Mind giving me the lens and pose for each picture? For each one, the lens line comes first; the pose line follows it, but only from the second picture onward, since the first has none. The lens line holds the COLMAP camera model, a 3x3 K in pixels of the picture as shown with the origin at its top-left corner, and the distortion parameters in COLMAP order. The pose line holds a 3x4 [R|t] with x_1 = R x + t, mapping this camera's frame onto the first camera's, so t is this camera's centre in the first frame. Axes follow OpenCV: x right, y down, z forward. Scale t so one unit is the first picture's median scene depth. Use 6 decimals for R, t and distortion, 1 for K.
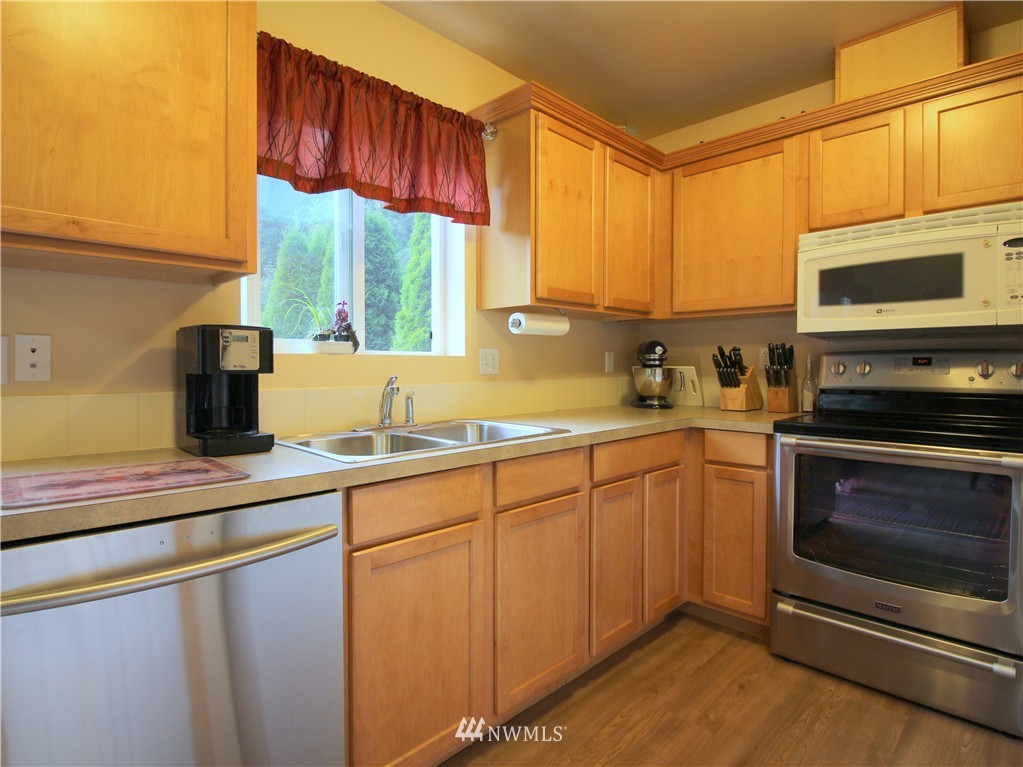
lens RADIAL K [[533.4, 0, 493.7], [0, 533.4, 378.2], [0, 0, 1]] dist [-0.006167, -0.009579]
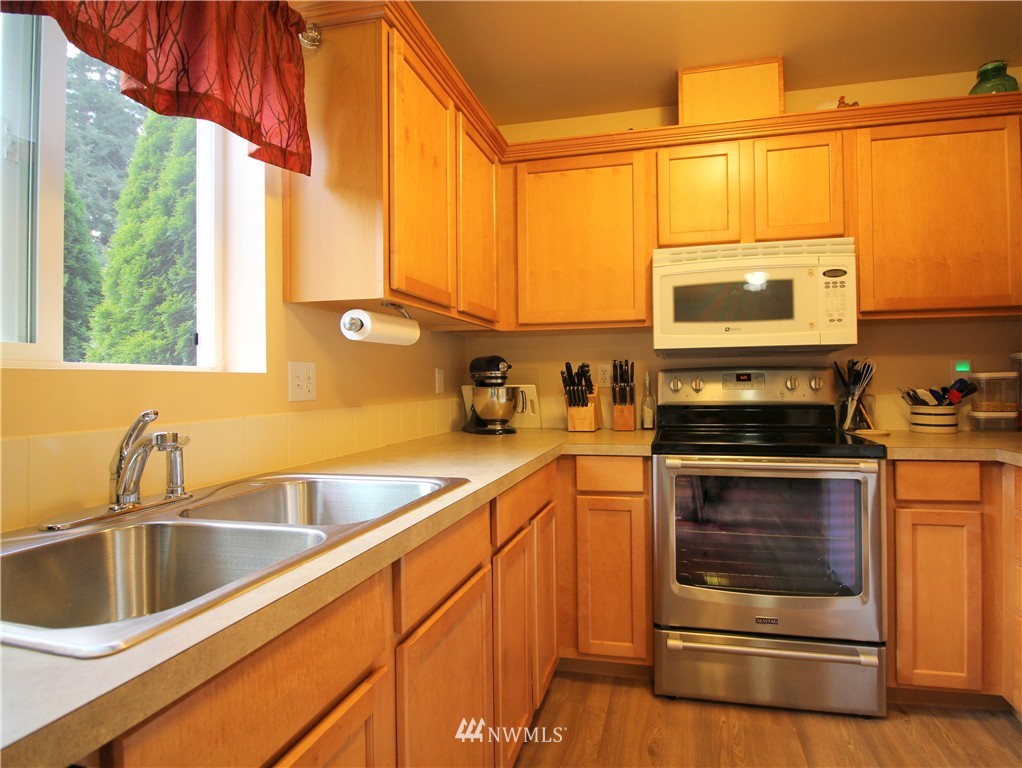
lens RADIAL K [[532.9, 0, 560.8], [0, 532.9, 378.5], [0, 0, 1]] dist [-0.006167, -0.009579]
pose [[0.832884, -0.006086, 0.553414, -0.116459], [0.025333, 0.999311, -0.027137, -0.009291], [-0.552868, 0.036621, 0.832464, 0.292940]]
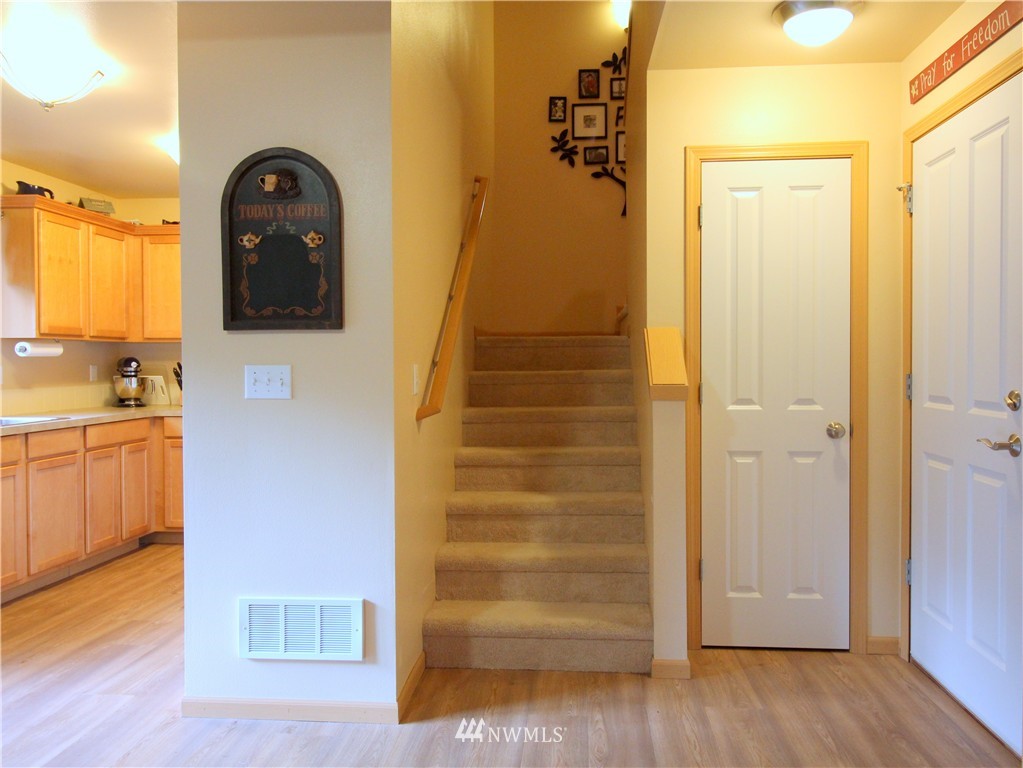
lens RADIAL K [[747.1, 0, 511.7], [0, 747.1, 374.4], [0, 0, 1]] dist [0.009363, -0.005185]
pose [[0.742868, -0.011582, 0.669338, -0.333902], [0.018723, 0.999819, -0.003479, -0.002690], [-0.669176, 0.015117, 0.742950, -1.398661]]
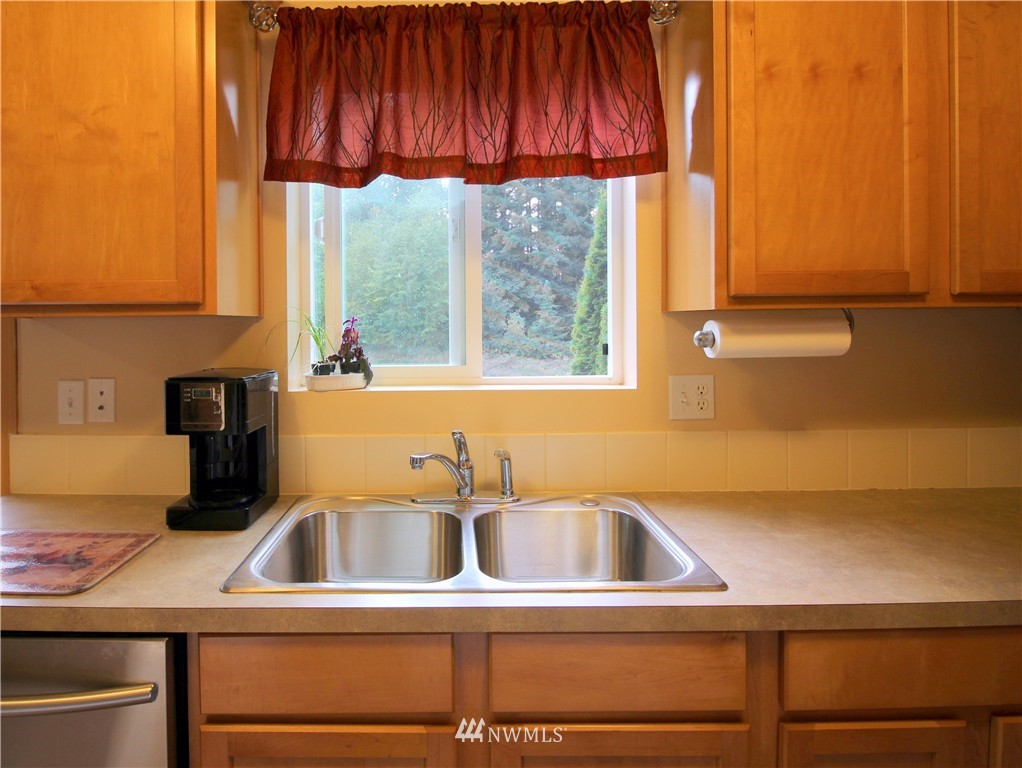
lens RADIAL K [[612.3, 0, 448.7], [0, 612.3, 334.0], [0, 0, 1]] dist [-0.008533, -0.004848]
pose [[0.716897, 0.004987, -0.697161, 0.292370], [-0.009825, 0.999947, -0.002950, -0.104402], [0.697110, 0.008965, 0.716908, 0.358115]]
